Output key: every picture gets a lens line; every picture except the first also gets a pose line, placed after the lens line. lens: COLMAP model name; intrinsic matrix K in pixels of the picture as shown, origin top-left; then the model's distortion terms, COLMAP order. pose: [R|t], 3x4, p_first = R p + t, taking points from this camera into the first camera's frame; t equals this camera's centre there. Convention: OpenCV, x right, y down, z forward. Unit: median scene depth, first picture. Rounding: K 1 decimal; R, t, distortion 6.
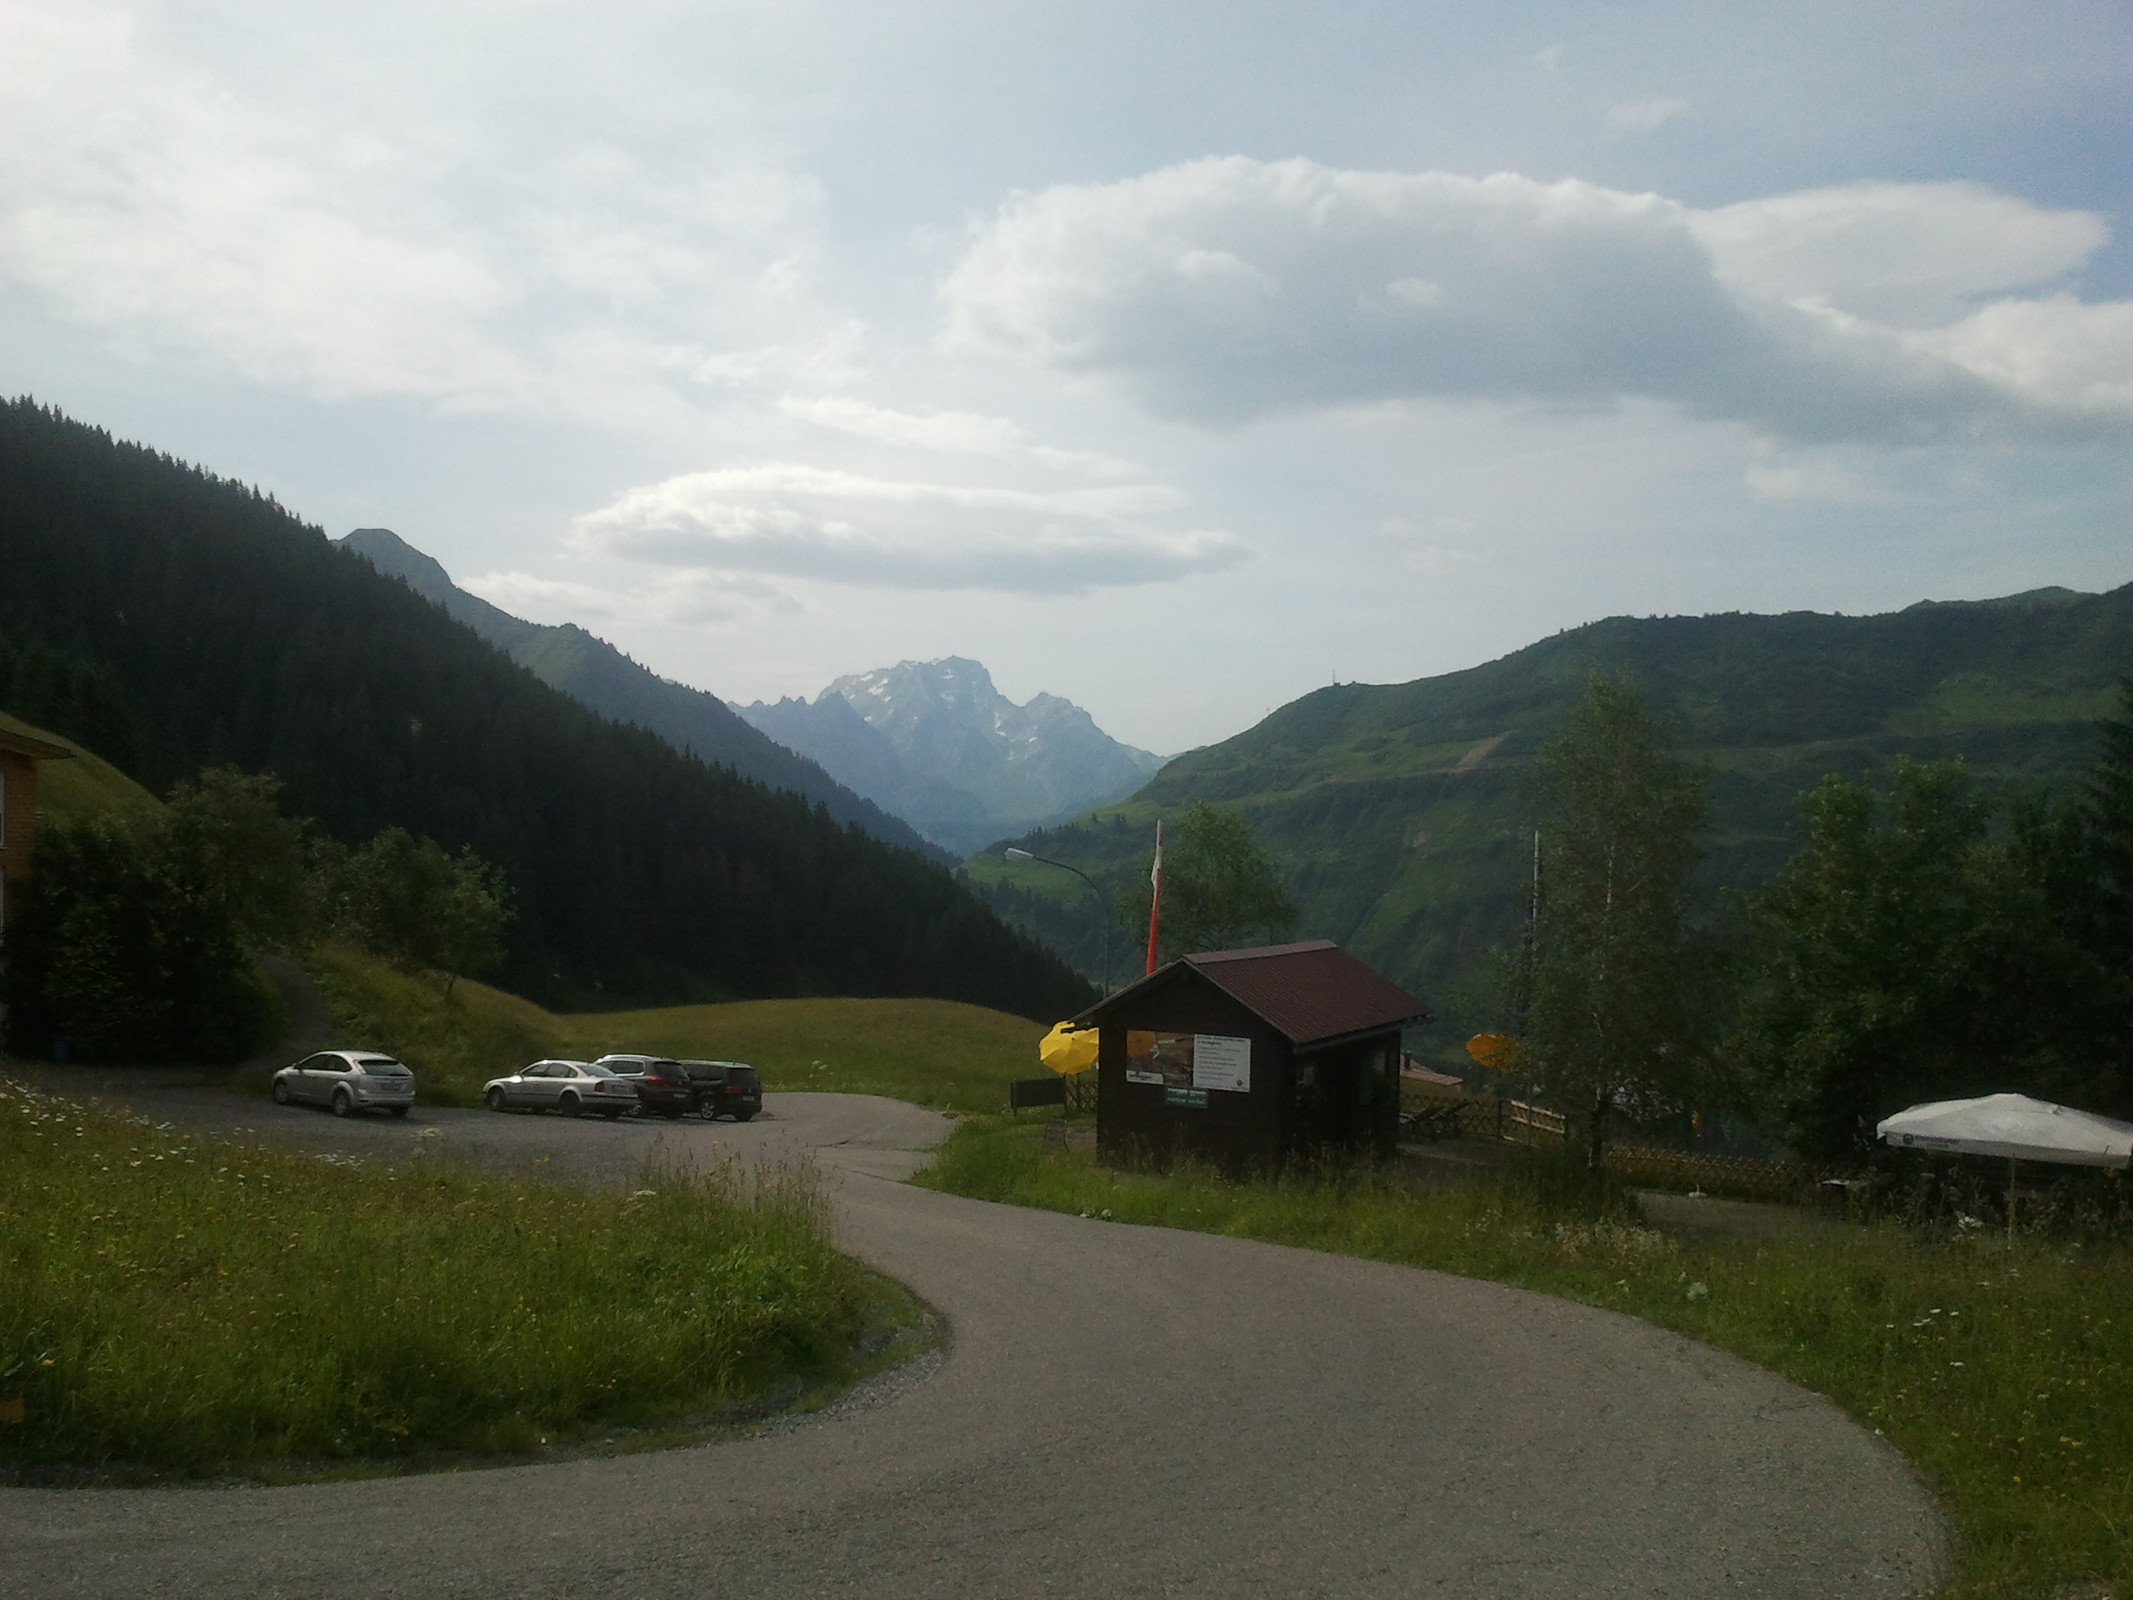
lens RADIAL K [[2174.5, 0, 1065.1], [0, 2174.5, 855.0], [0, 0, 1]] dist [0.115495, -0.283731]
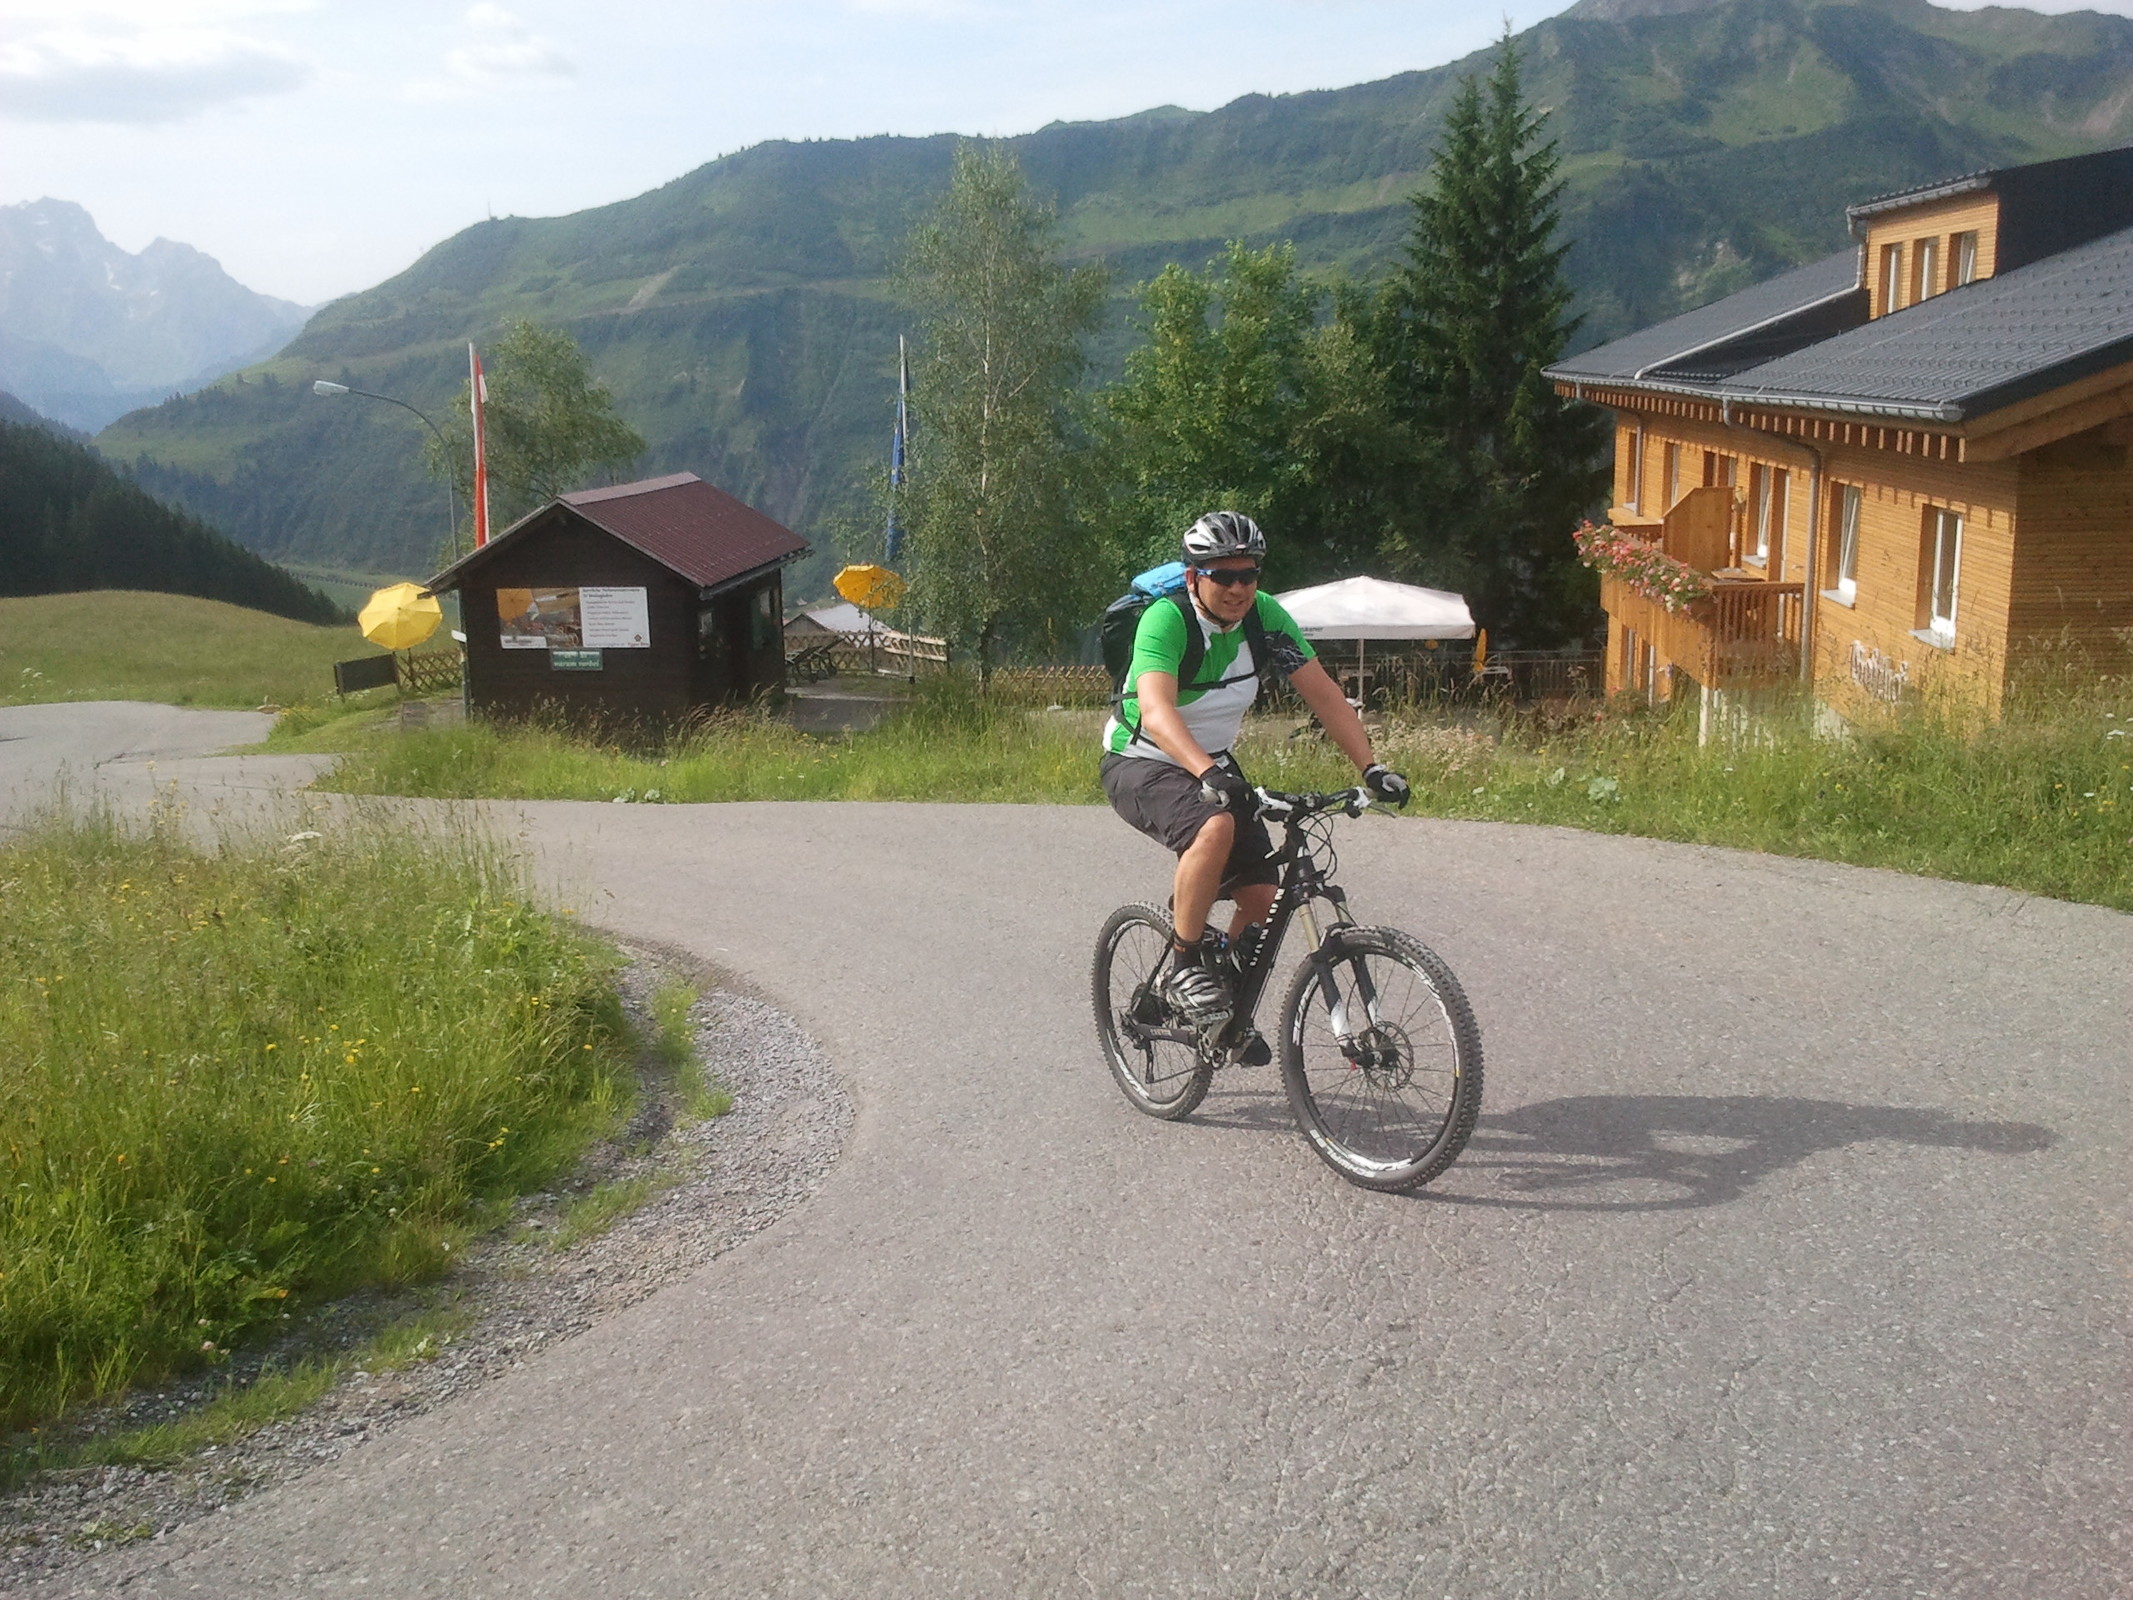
lens RADIAL K [[2174.5, 0, 1065.1], [0, 2174.5, 855.0], [0, 0, 1]] dist [0.115495, -0.283731]
pose [[0.931832, -0.129823, 0.338874, -0.059091], [0.058096, 0.975143, 0.213826, 0.008715], [-0.358210, -0.179562, 0.916211, 0.086018]]
